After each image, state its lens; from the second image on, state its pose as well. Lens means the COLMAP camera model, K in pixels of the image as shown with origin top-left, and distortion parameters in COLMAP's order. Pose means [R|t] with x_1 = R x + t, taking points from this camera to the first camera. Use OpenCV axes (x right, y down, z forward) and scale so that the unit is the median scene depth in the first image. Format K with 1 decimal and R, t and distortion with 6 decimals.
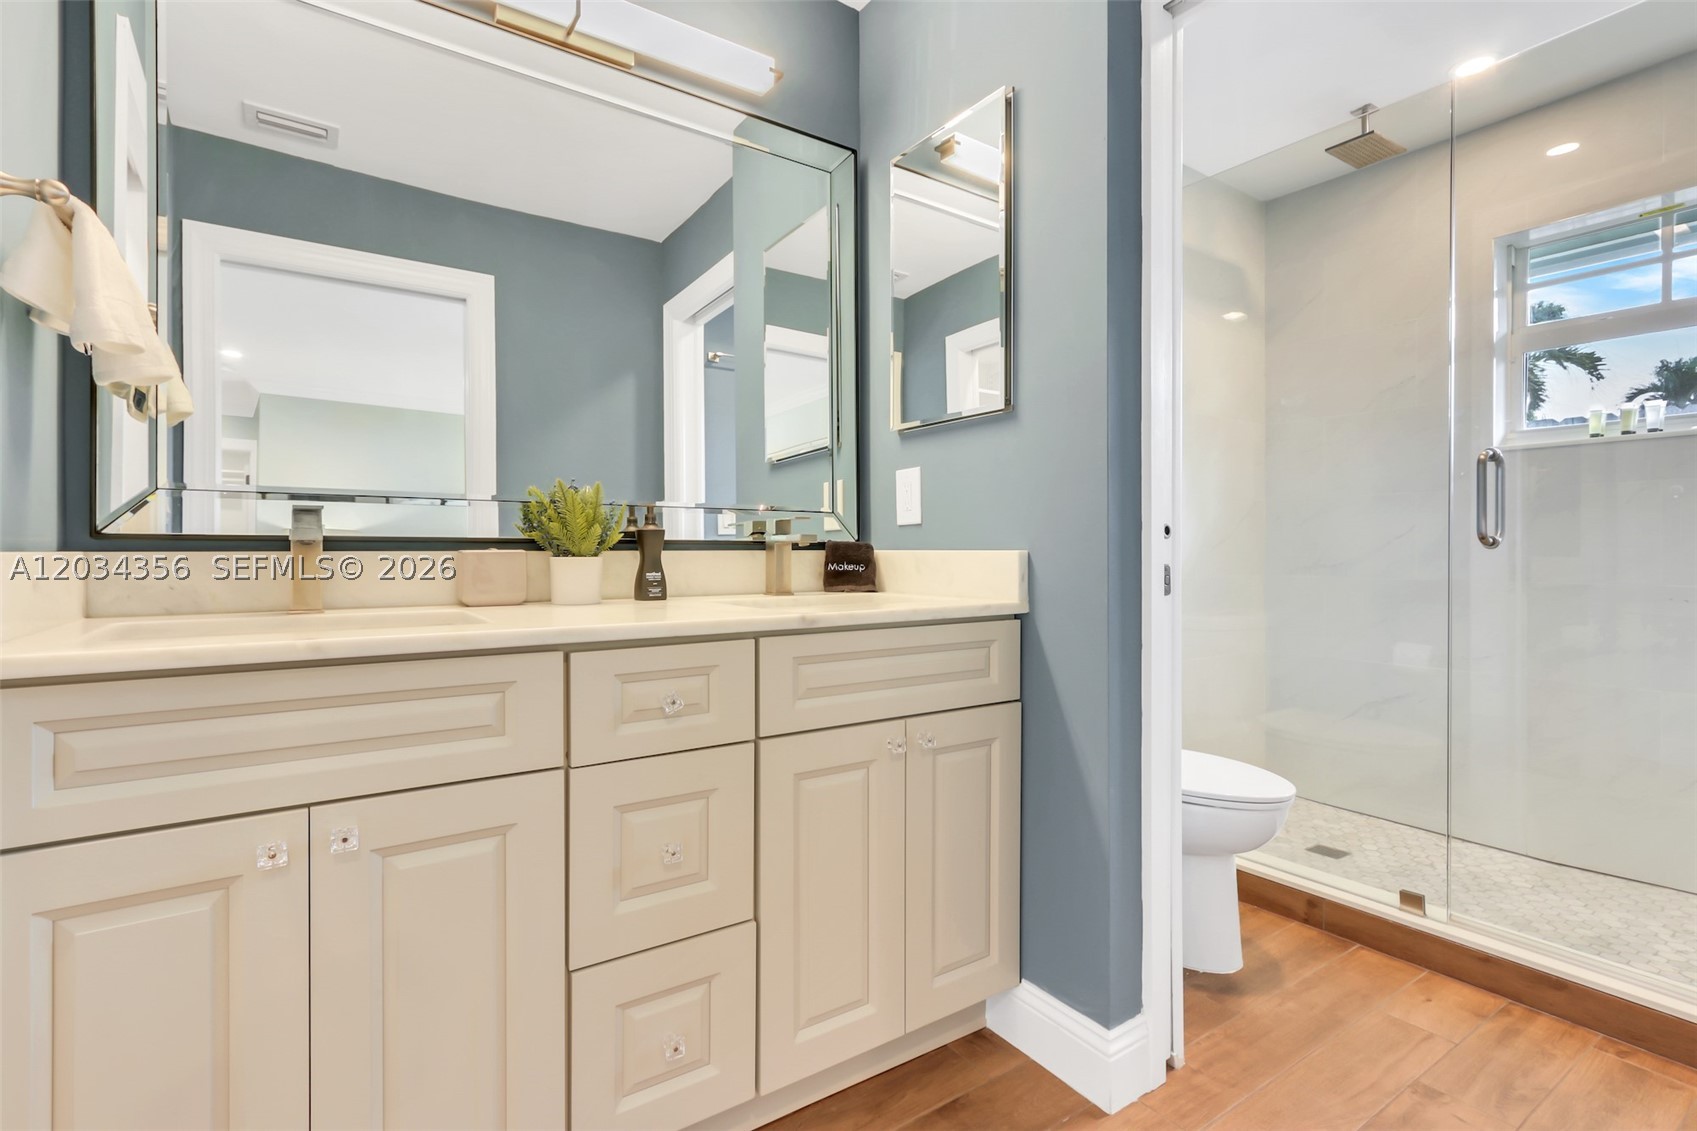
lens RADIAL K [[784.3, 0, 839.4], [0, 784.3, 564.3], [0, 0, 1]] dist [-0.004890, 0.000200]
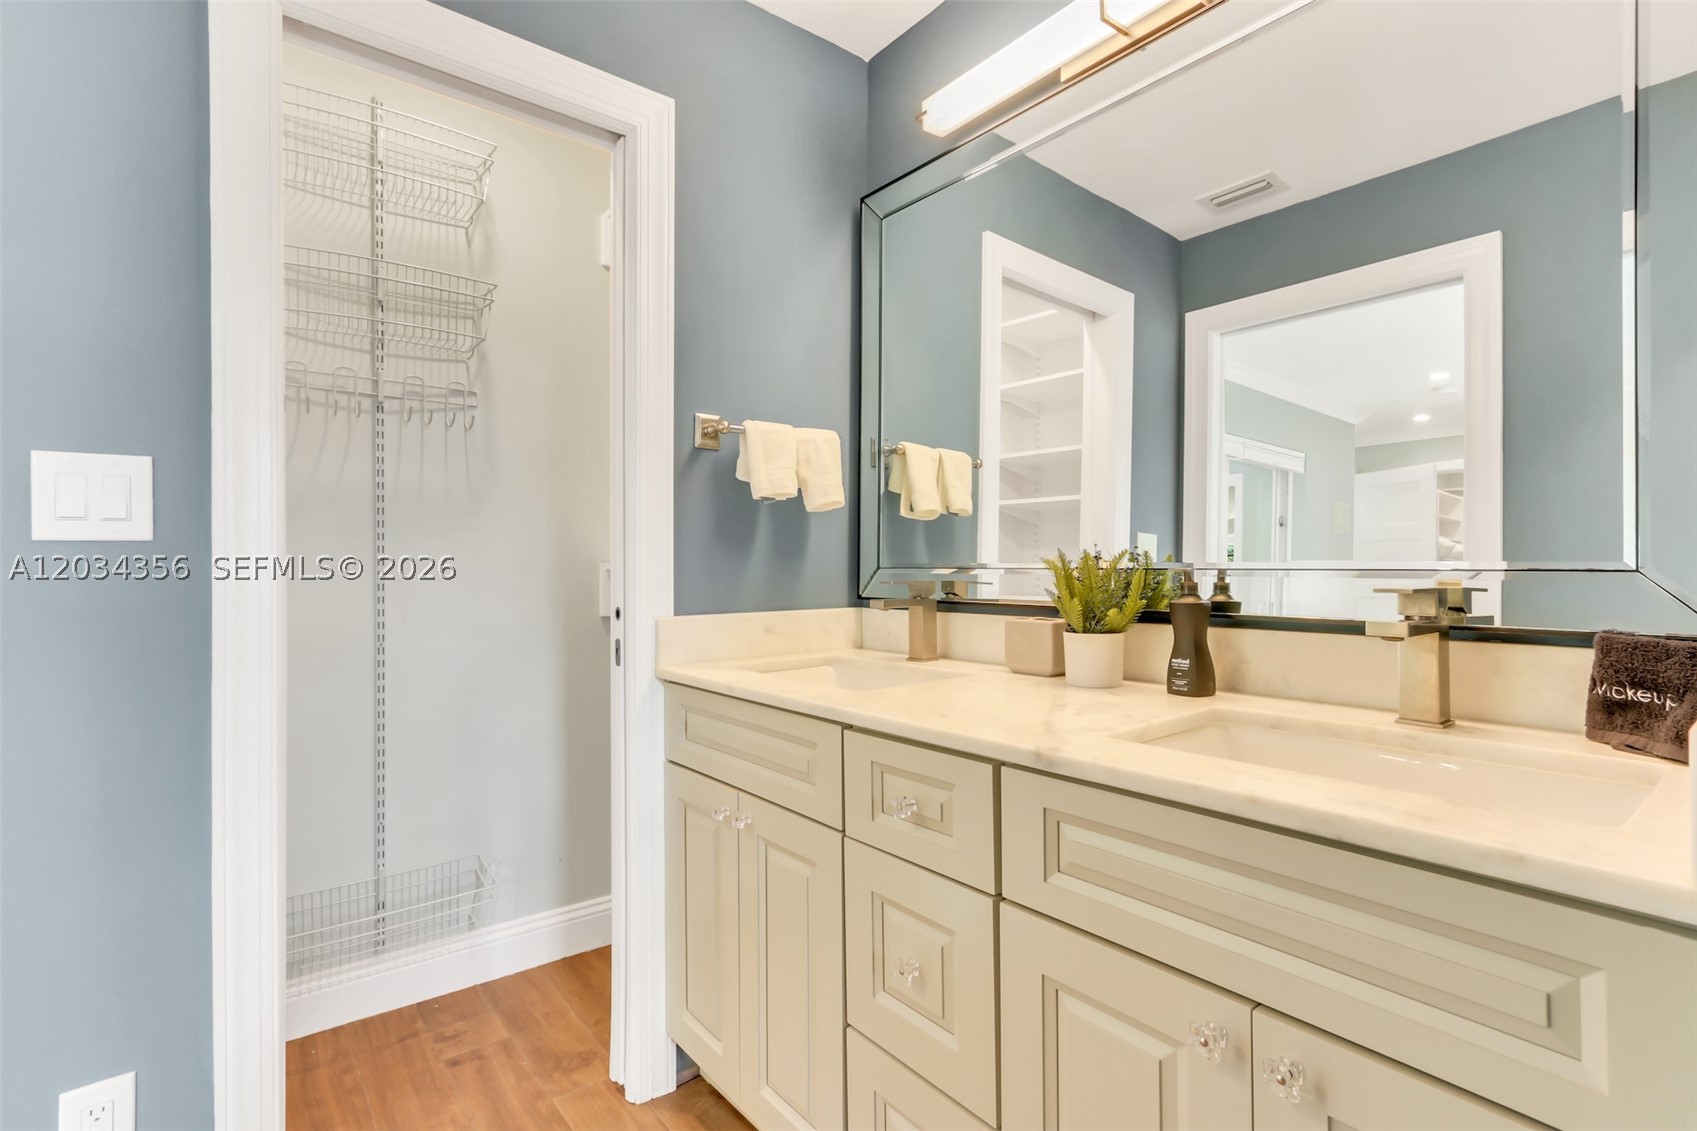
lens RADIAL K [[784.3, 0, 836.6], [0, 784.3, 556.7], [0, 0, 1]] dist [-0.004890, 0.000200]
pose [[0.086509, -0.010772, -0.996193, 0.501711], [-0.012228, 0.999855, -0.011873, -0.076966], [0.996176, 0.013208, 0.086364, 0.594065]]
